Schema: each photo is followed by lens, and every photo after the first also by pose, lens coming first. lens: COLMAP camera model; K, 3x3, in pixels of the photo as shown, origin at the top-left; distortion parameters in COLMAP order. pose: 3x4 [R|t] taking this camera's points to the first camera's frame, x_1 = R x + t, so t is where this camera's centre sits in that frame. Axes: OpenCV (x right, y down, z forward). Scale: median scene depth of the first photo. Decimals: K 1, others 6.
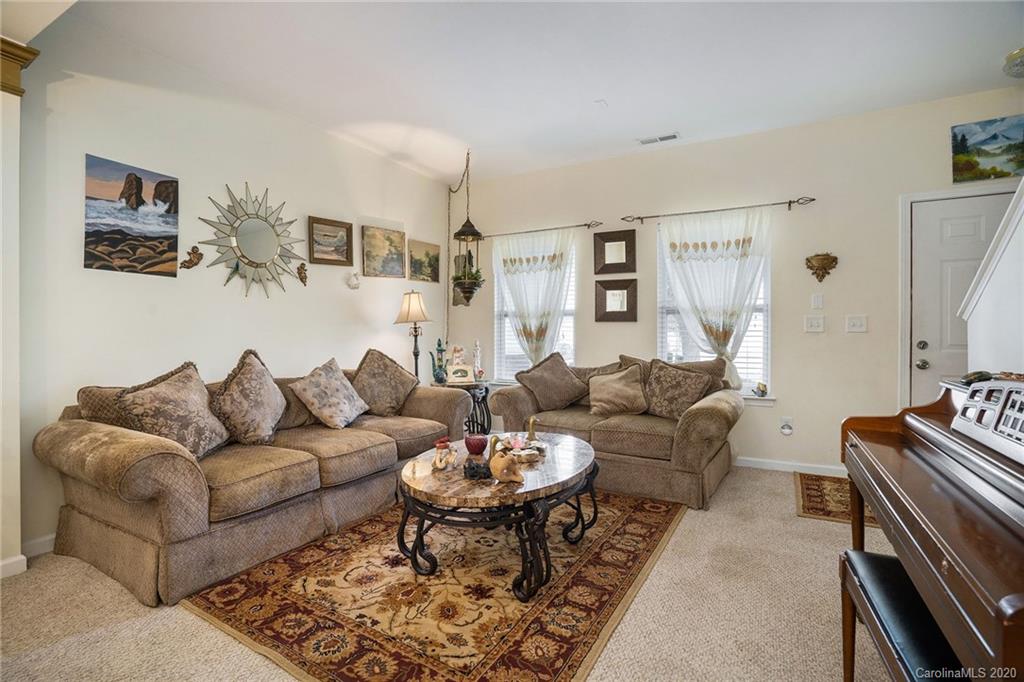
lens RADIAL K [[475.4, 0, 505.5], [0, 475.4, 339.6], [0, 0, 1]] dist [-0.071711, 0.030311]
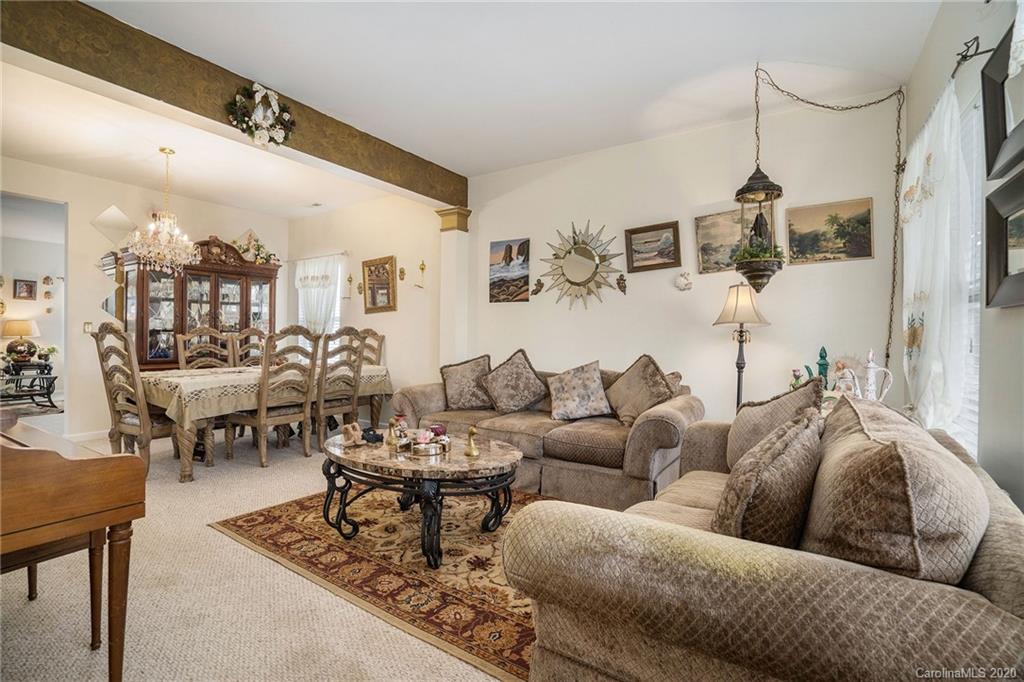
lens RADIAL K [[475.4, 0, 505.5], [0, 475.4, 339.6], [0, 0, 1]] dist [-0.071711, 0.030311]
pose [[-0.064997, 0.005799, -0.997869, 0.680461], [-0.017075, 0.999830, 0.006923, -0.011617], [0.997739, 0.017489, -0.064887, 0.778163]]
